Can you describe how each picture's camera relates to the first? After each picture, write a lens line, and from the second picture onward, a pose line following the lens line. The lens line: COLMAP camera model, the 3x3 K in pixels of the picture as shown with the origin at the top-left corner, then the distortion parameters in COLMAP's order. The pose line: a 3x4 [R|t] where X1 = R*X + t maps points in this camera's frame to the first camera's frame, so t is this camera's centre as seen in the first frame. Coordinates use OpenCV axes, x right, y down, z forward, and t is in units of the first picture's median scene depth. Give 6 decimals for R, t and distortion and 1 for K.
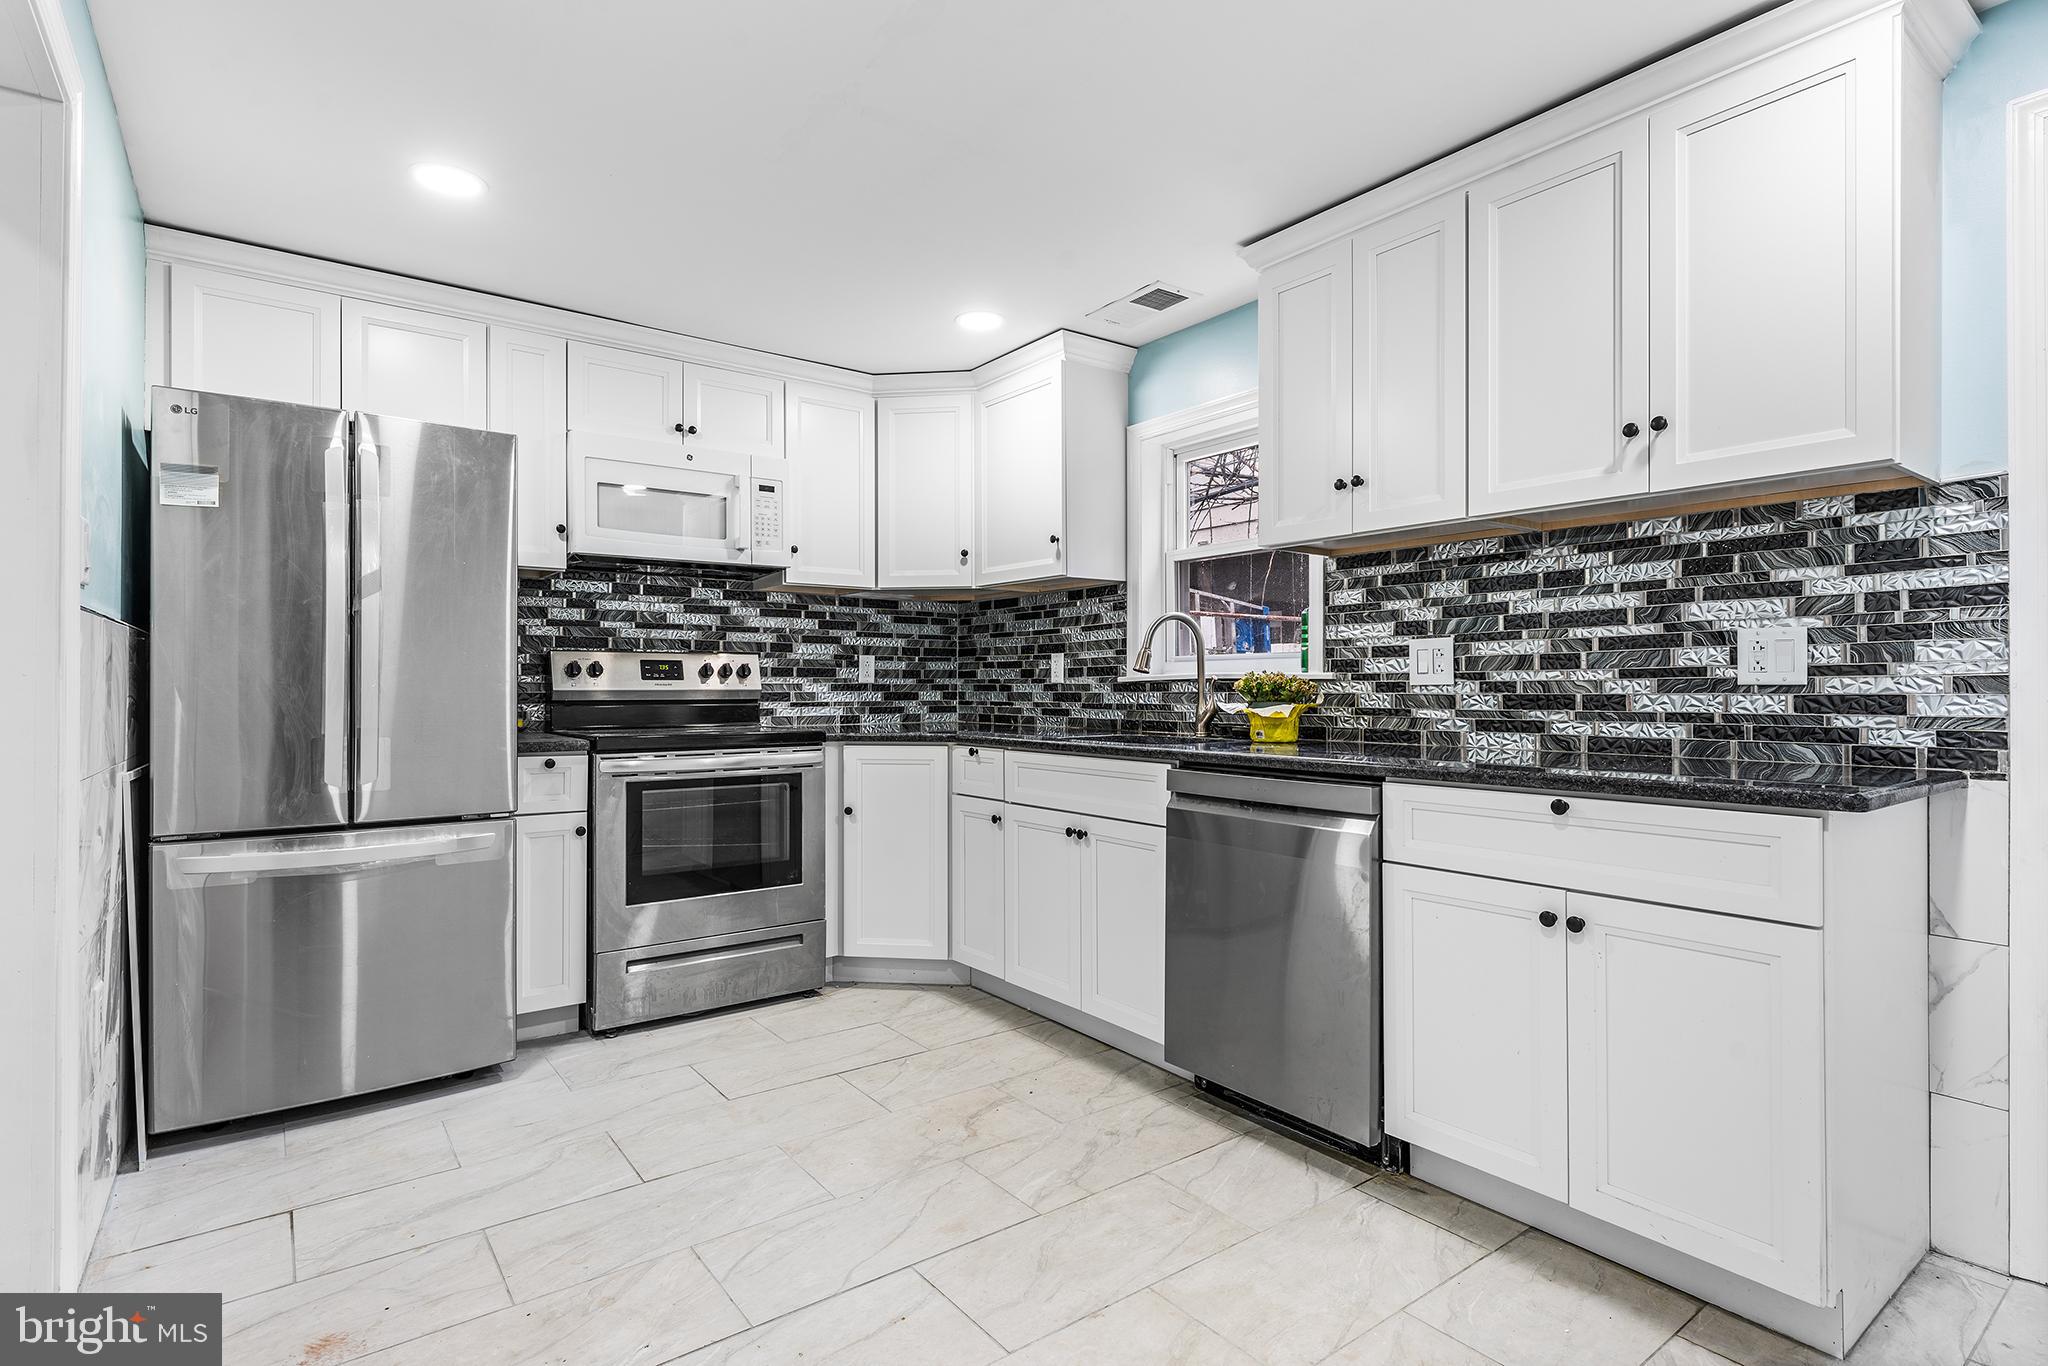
lens RADIAL K [[1007.0, 0, 1017.5], [0, 1007.0, 679.7], [0, 0, 1]] dist [0.000101, 0.000887]
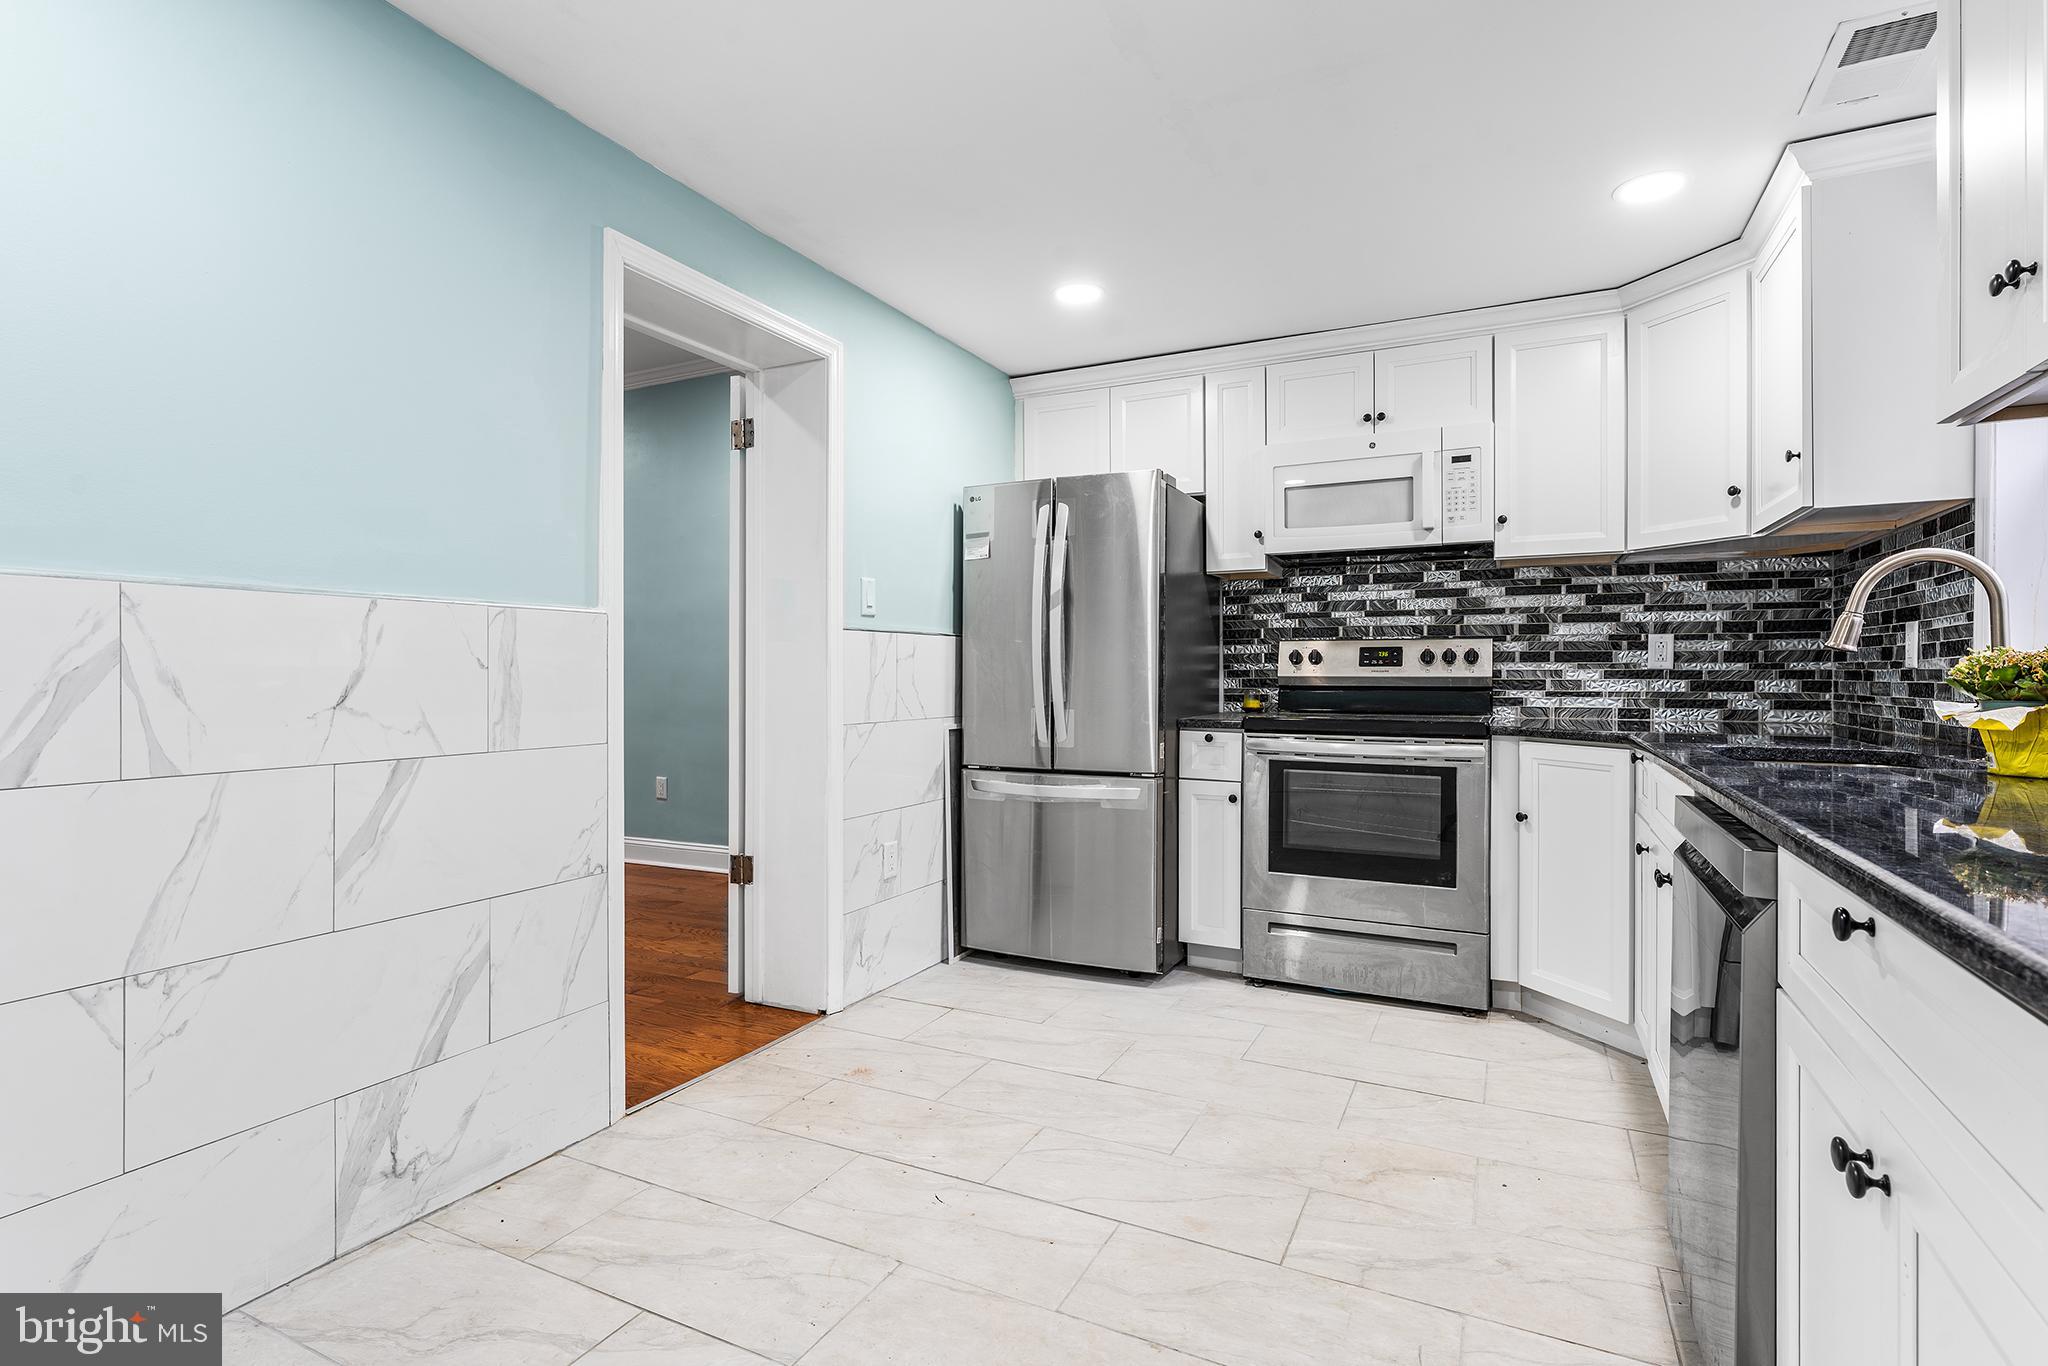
lens RADIAL K [[1007.0, 0, 1016.4], [0, 1007.0, 675.0], [0, 0, 1]] dist [0.000101, 0.000887]
pose [[0.443177, 0.002225, -0.896431, 0.526506], [0.004883, 0.999976, 0.004895, 0.002695], [0.896421, -0.006546, 0.443156, 0.292634]]
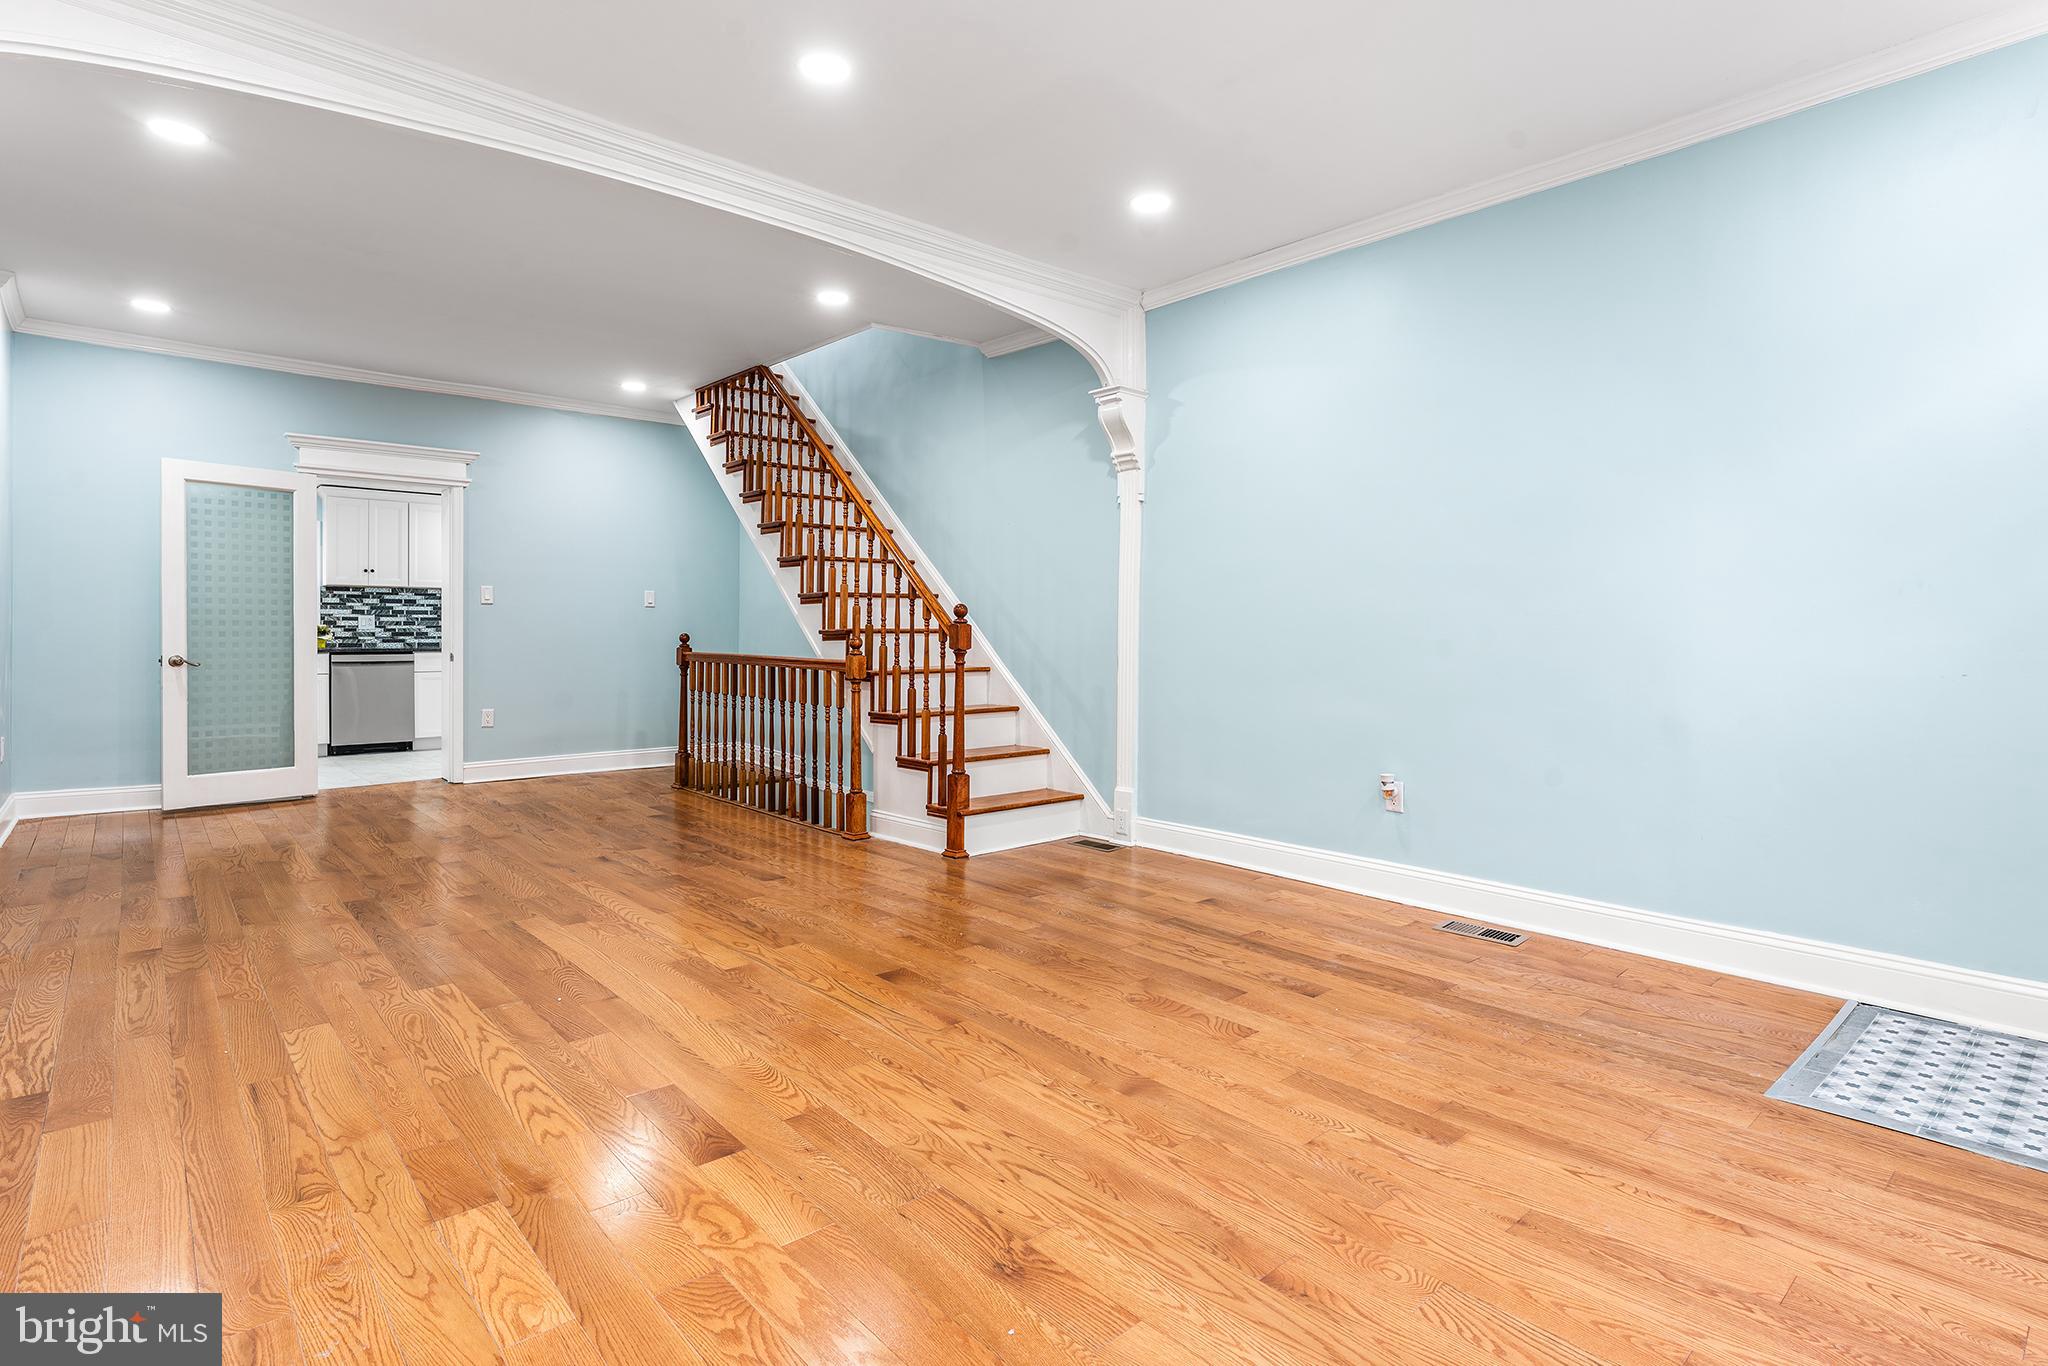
lens RADIAL K [[1007.0, 0, 1015.0], [0, 1007.0, 645.8], [0, 0, 1]] dist [0.000101, 0.000887]
pose [[-0.067034, -0.006904, 0.997727, -3.034578], [-0.005831, 0.999962, 0.006528, 0.025349], [-0.997734, -0.005380, -0.067072, -0.913669]]
